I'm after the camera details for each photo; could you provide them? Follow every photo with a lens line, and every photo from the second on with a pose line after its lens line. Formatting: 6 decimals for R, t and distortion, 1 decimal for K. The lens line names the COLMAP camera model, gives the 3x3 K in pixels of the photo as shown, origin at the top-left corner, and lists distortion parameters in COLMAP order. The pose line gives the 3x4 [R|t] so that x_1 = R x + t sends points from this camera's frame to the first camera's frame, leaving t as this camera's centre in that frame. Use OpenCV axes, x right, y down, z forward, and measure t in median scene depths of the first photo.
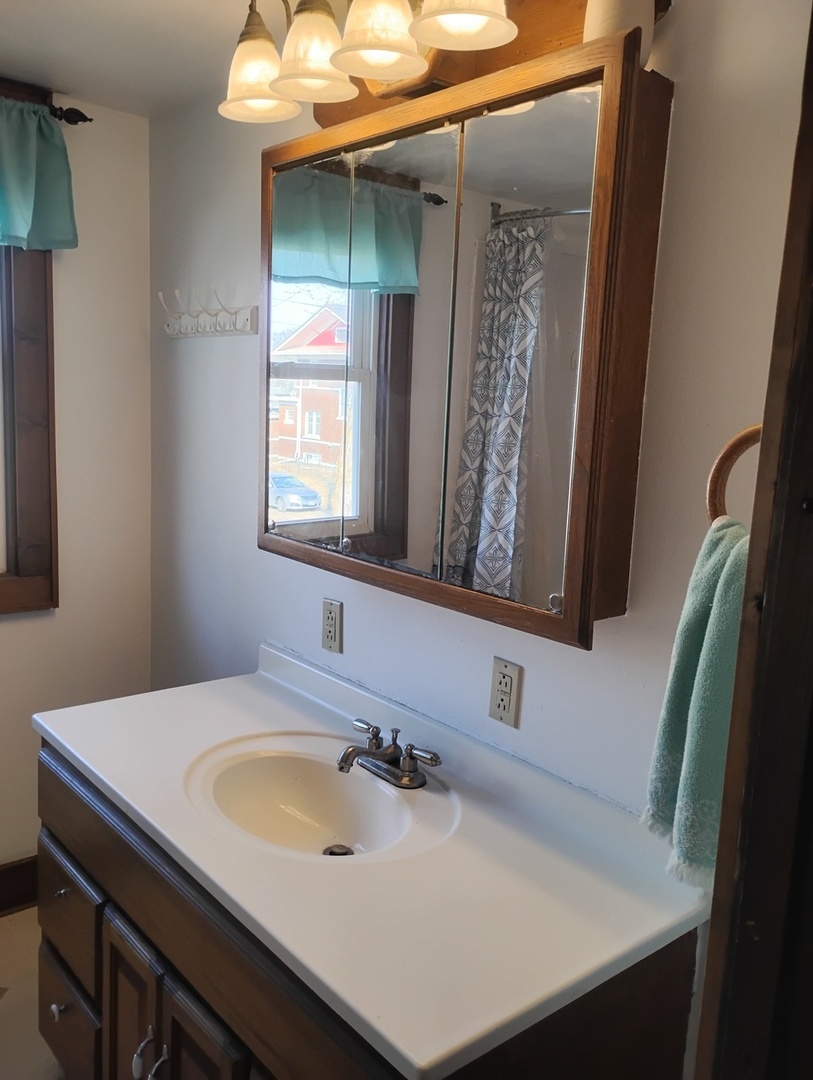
lens RADIAL K [[903.4, 0, 403.3], [0, 903.4, 541.6], [0, 0, 1]] dist [0.065563, -0.083426]
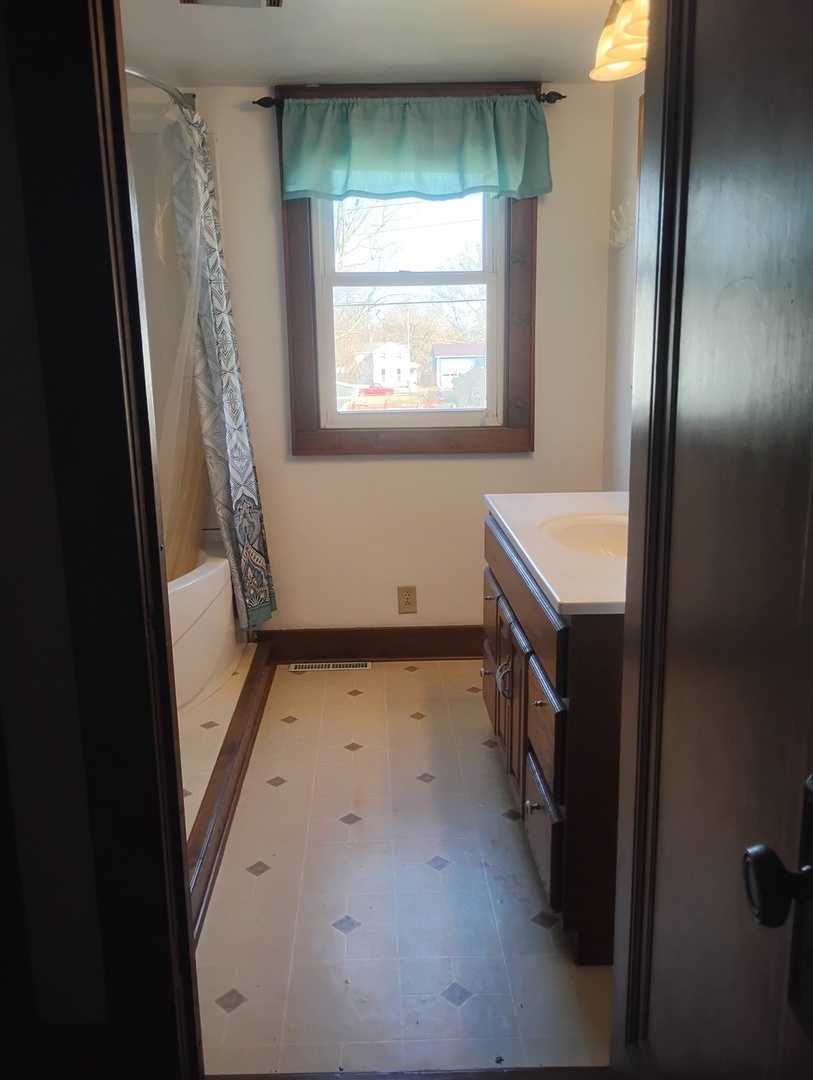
lens RADIAL K [[903.4, 0, 409.0], [0, 903.4, 537.3], [0, 0, 1]] dist [0.065563, -0.083426]
pose [[0.788447, 0.069332, -0.611183, 0.446495], [-0.048323, 0.997538, 0.050820, 0.185555], [0.613202, -0.010535, 0.789856, -0.317184]]
